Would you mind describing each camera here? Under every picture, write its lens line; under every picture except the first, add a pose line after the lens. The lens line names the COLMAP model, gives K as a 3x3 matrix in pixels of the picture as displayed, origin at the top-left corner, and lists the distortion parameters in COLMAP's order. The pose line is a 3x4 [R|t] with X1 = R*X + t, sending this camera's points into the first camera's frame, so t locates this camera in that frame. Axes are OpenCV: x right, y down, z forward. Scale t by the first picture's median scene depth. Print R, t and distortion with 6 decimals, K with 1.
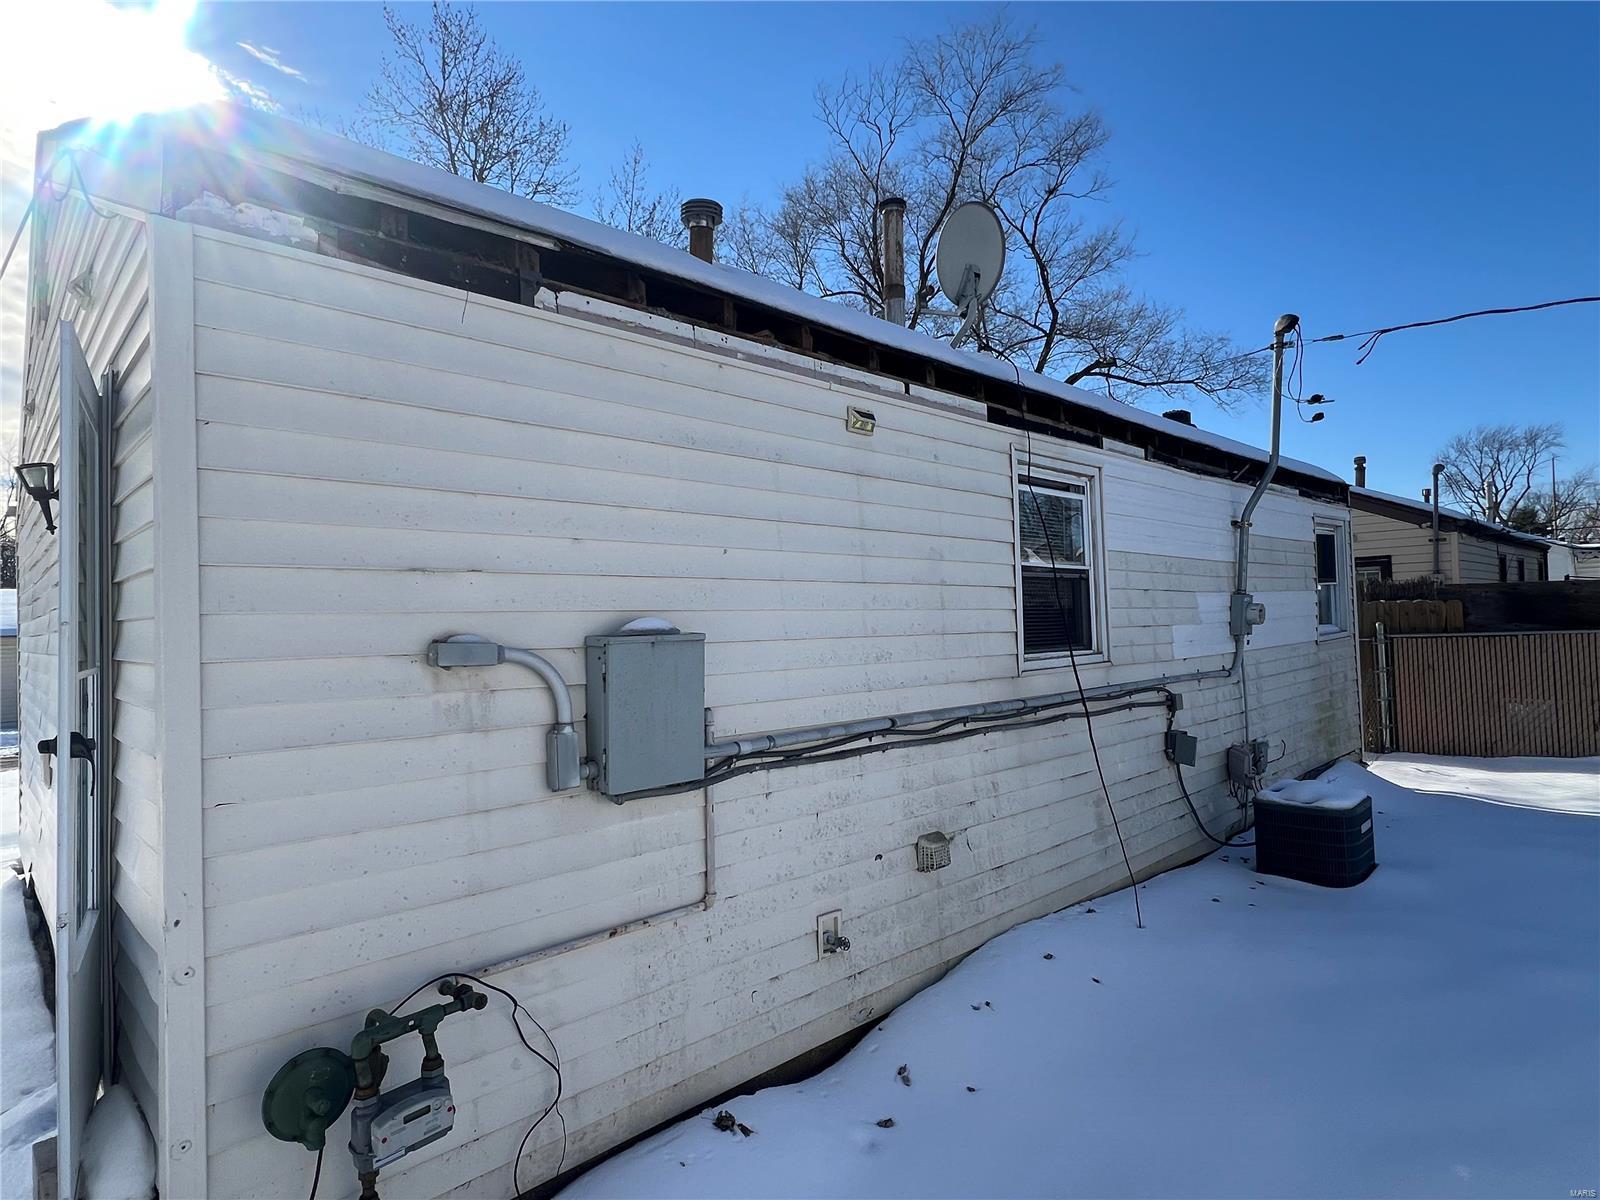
lens RADIAL K [[877.3, 0, 789.9], [0, 877.3, 598.0], [0, 0, 1]] dist [-0.003761, 0.001029]
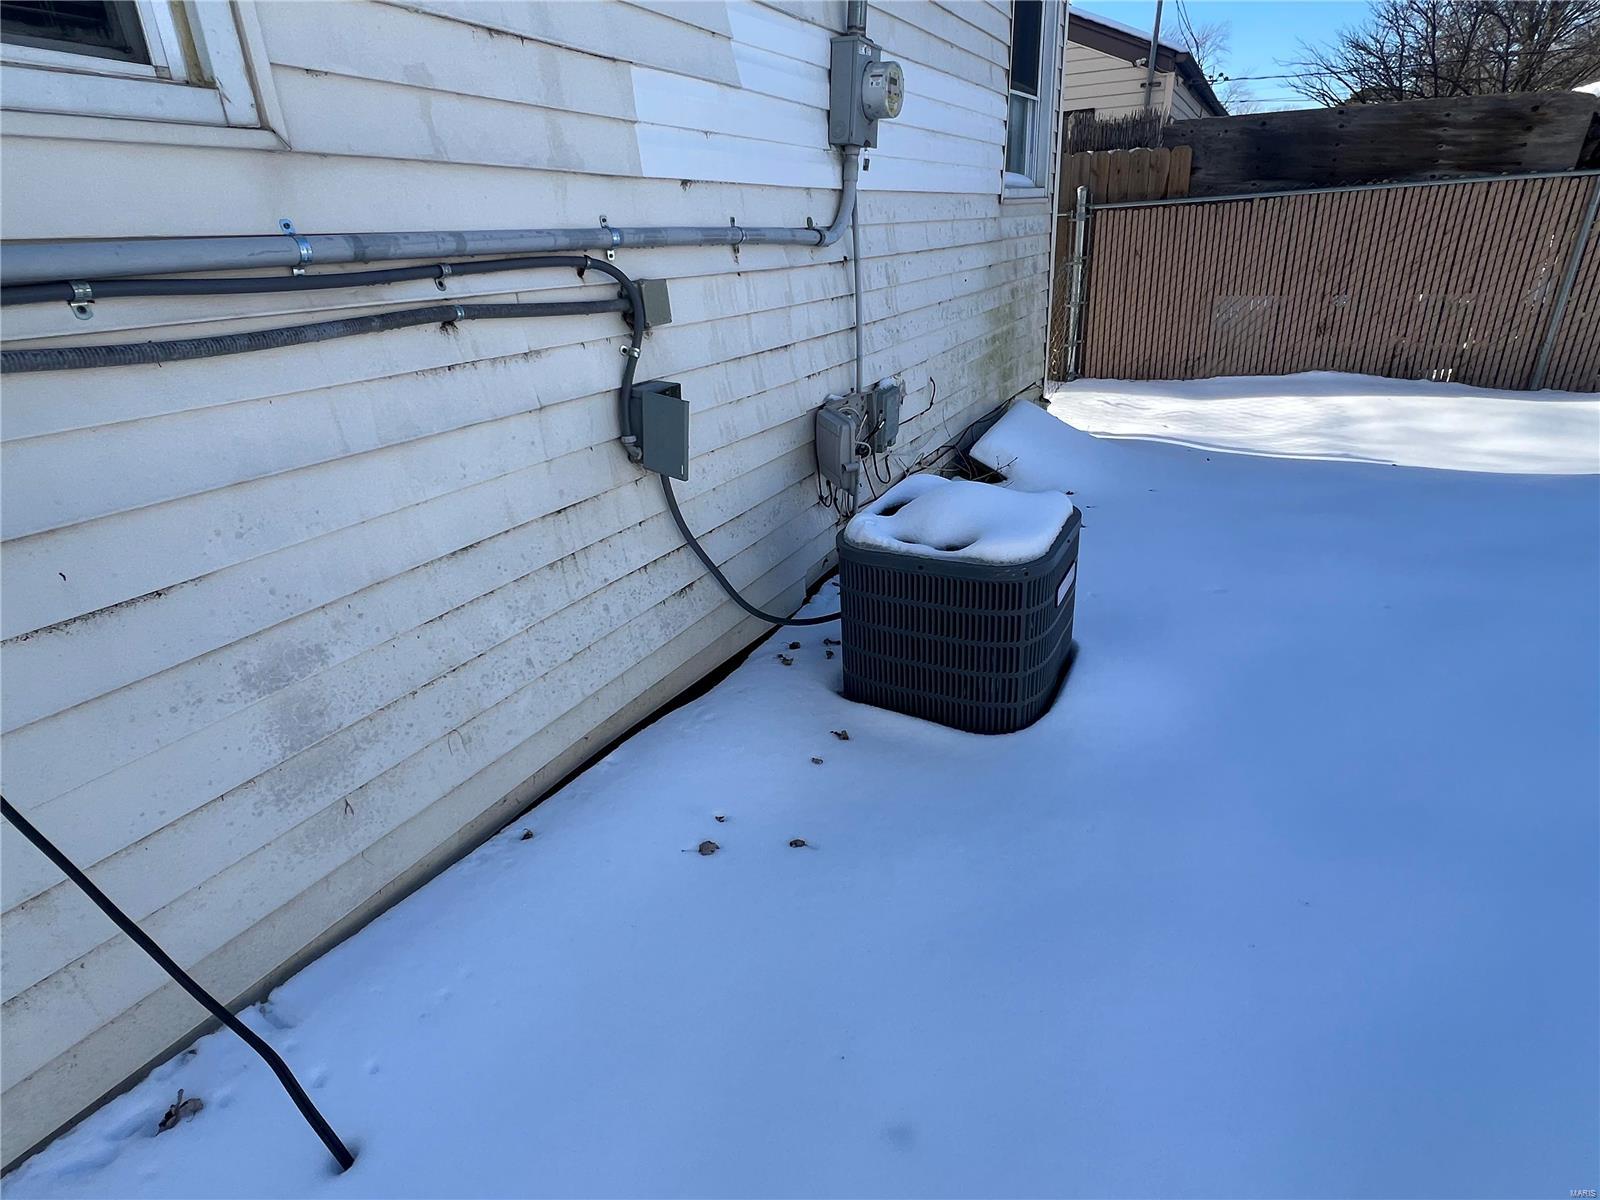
lens RADIAL K [[877.3, 0, 798.8], [0, 877.3, 601.9], [0, 0, 1]] dist [-0.003761, 0.001029]
pose [[0.945023, -0.135333, 0.297685, 0.371833], [0.005604, 0.916911, 0.399053, 0.087238], [-0.326955, -0.375446, 0.867260, 0.613276]]
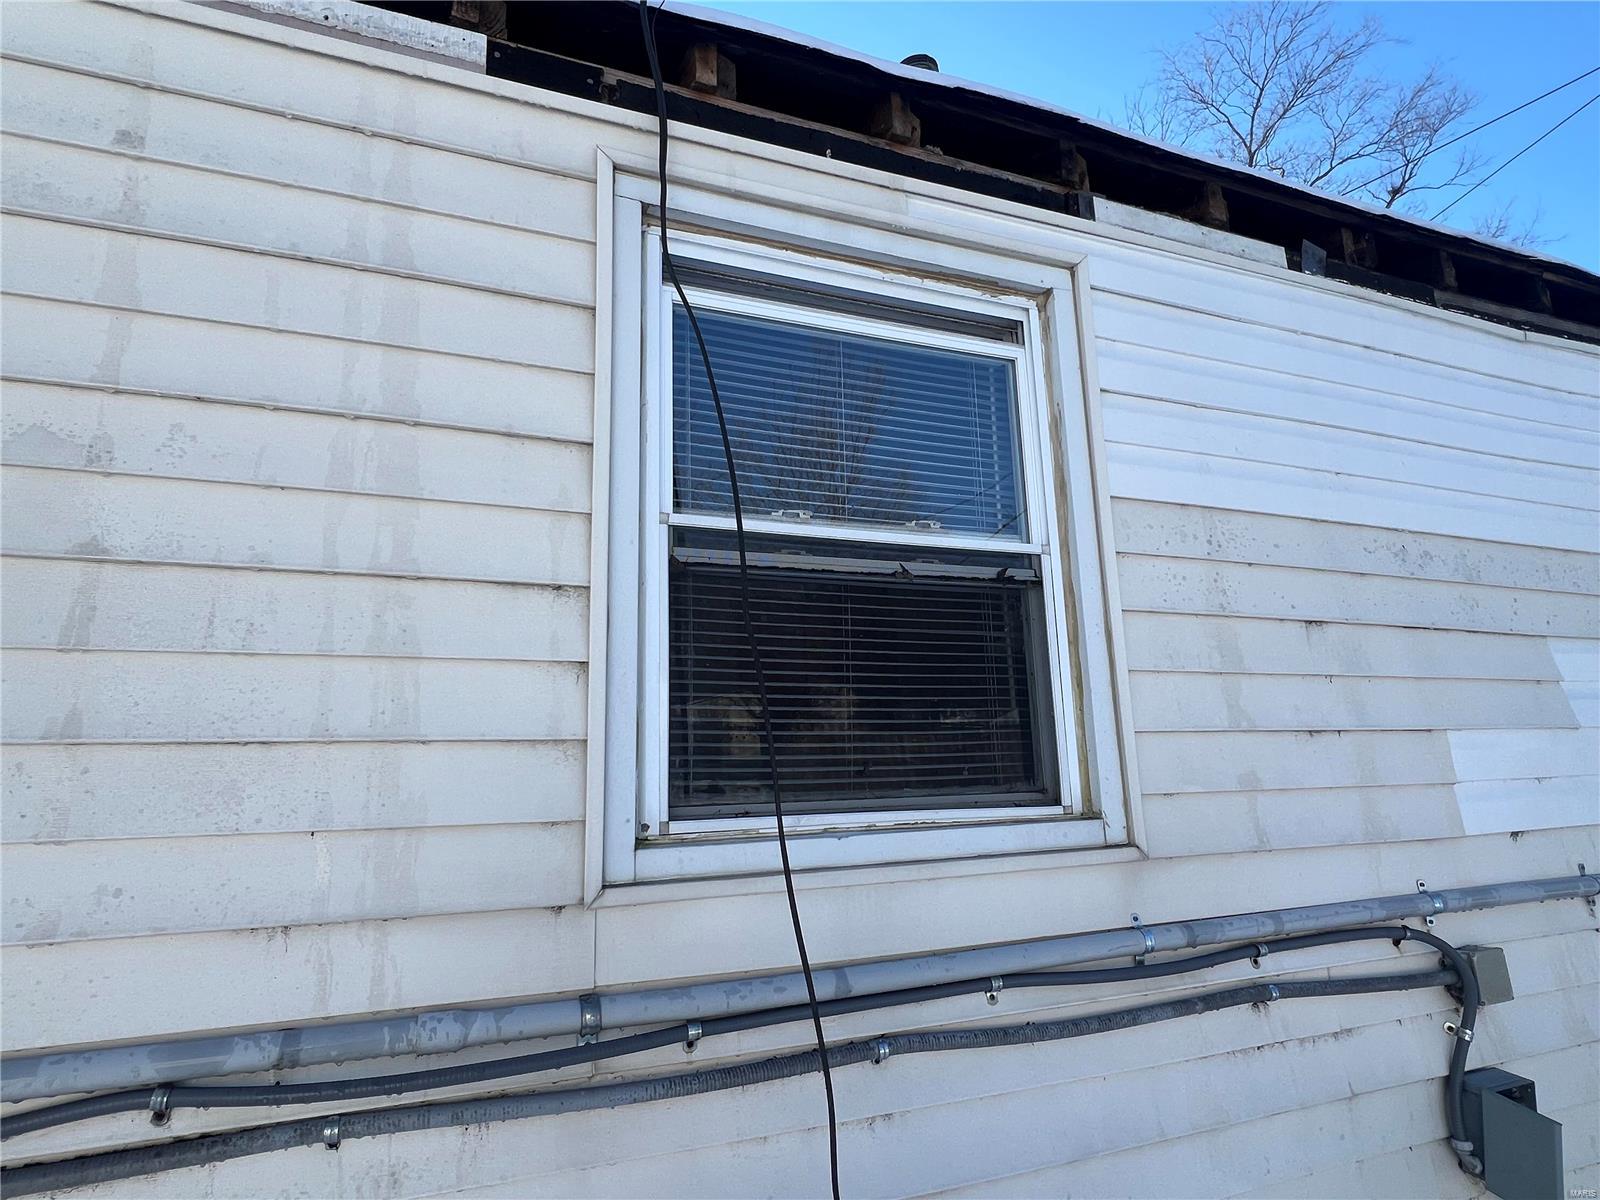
lens RADIAL K [[877.3, 0, 788.5], [0, 877.3, 603.7], [0, 0, 1]] dist [-0.003761, 0.001029]
pose [[0.922842, -0.065612, -0.379550, 0.336175], [0.011819, 0.989745, -0.142359, 0.027849], [0.384998, 0.126889, 0.914153, 0.593422]]
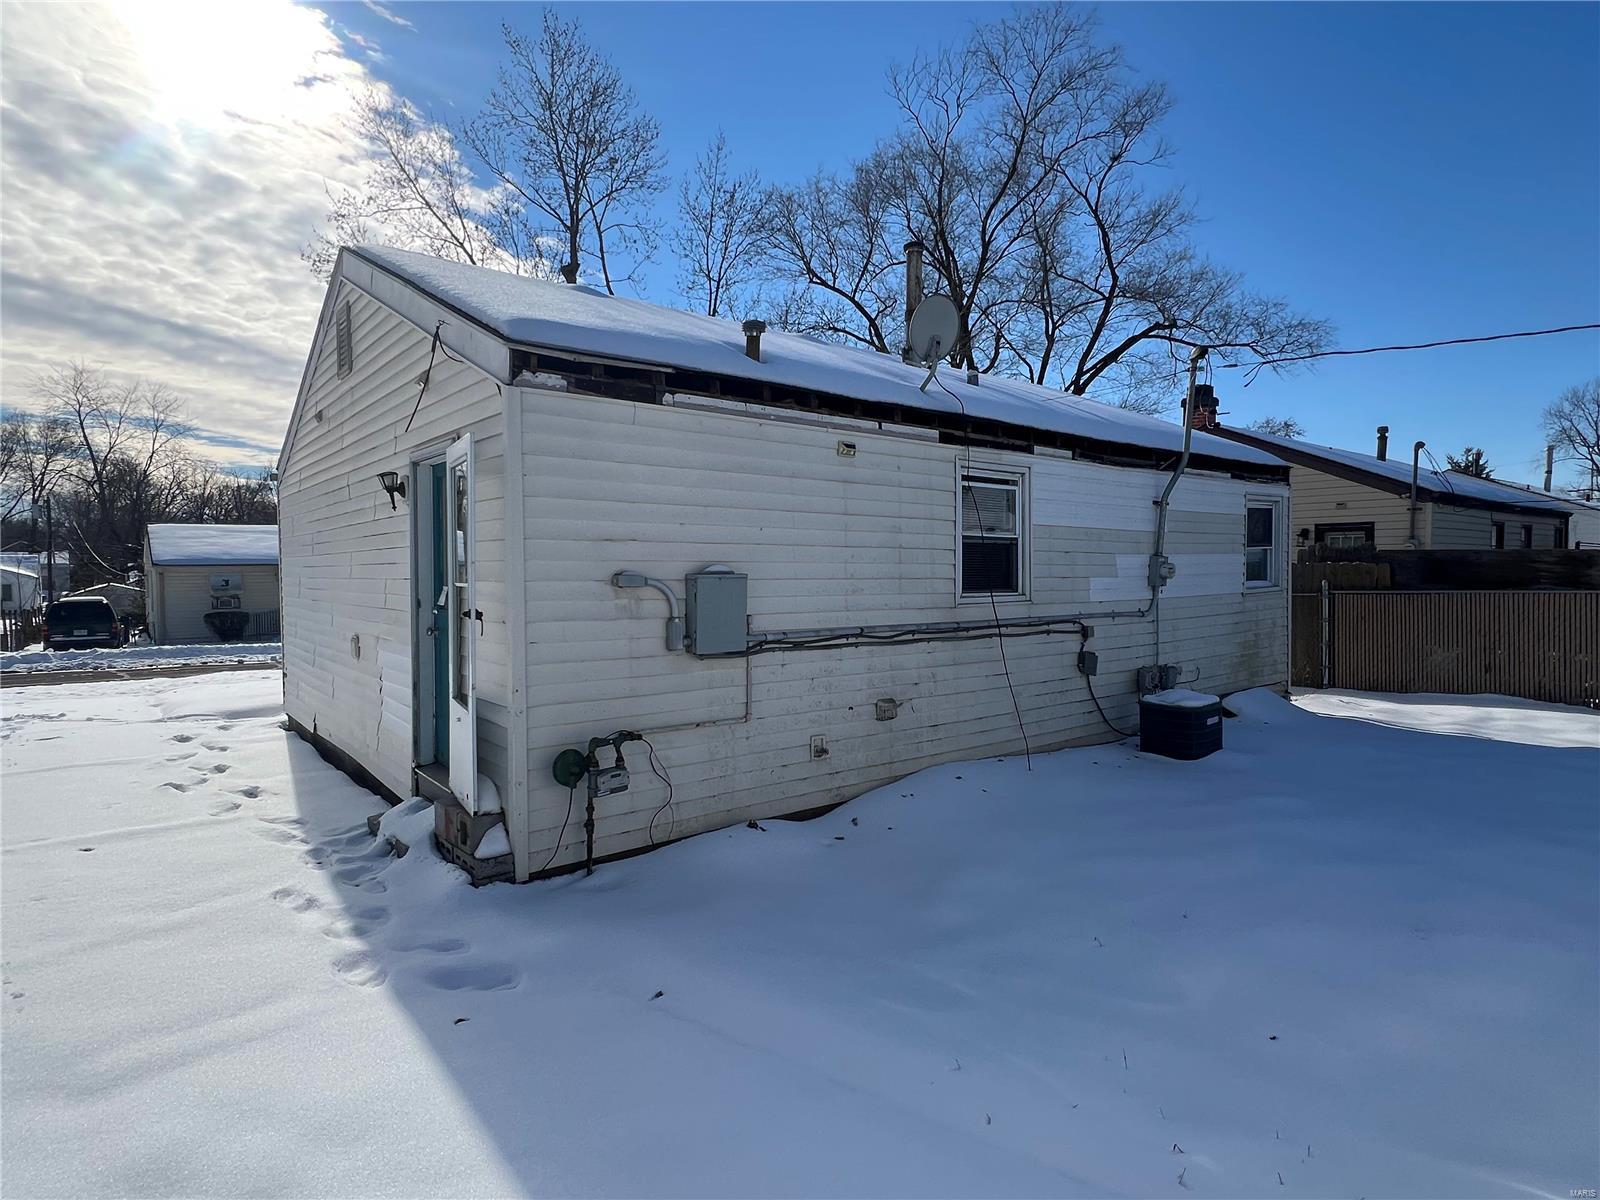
lens RADIAL K [[877.3, 0, 788.7], [0, 877.3, 594.9], [0, 0, 1]] dist [-0.003761, 0.001029]
pose [[0.995949, 0.025503, -0.086230, 0.078439], [-0.020410, 0.998023, 0.059443, -0.014424], [0.087575, -0.057442, 0.994500, -0.441241]]
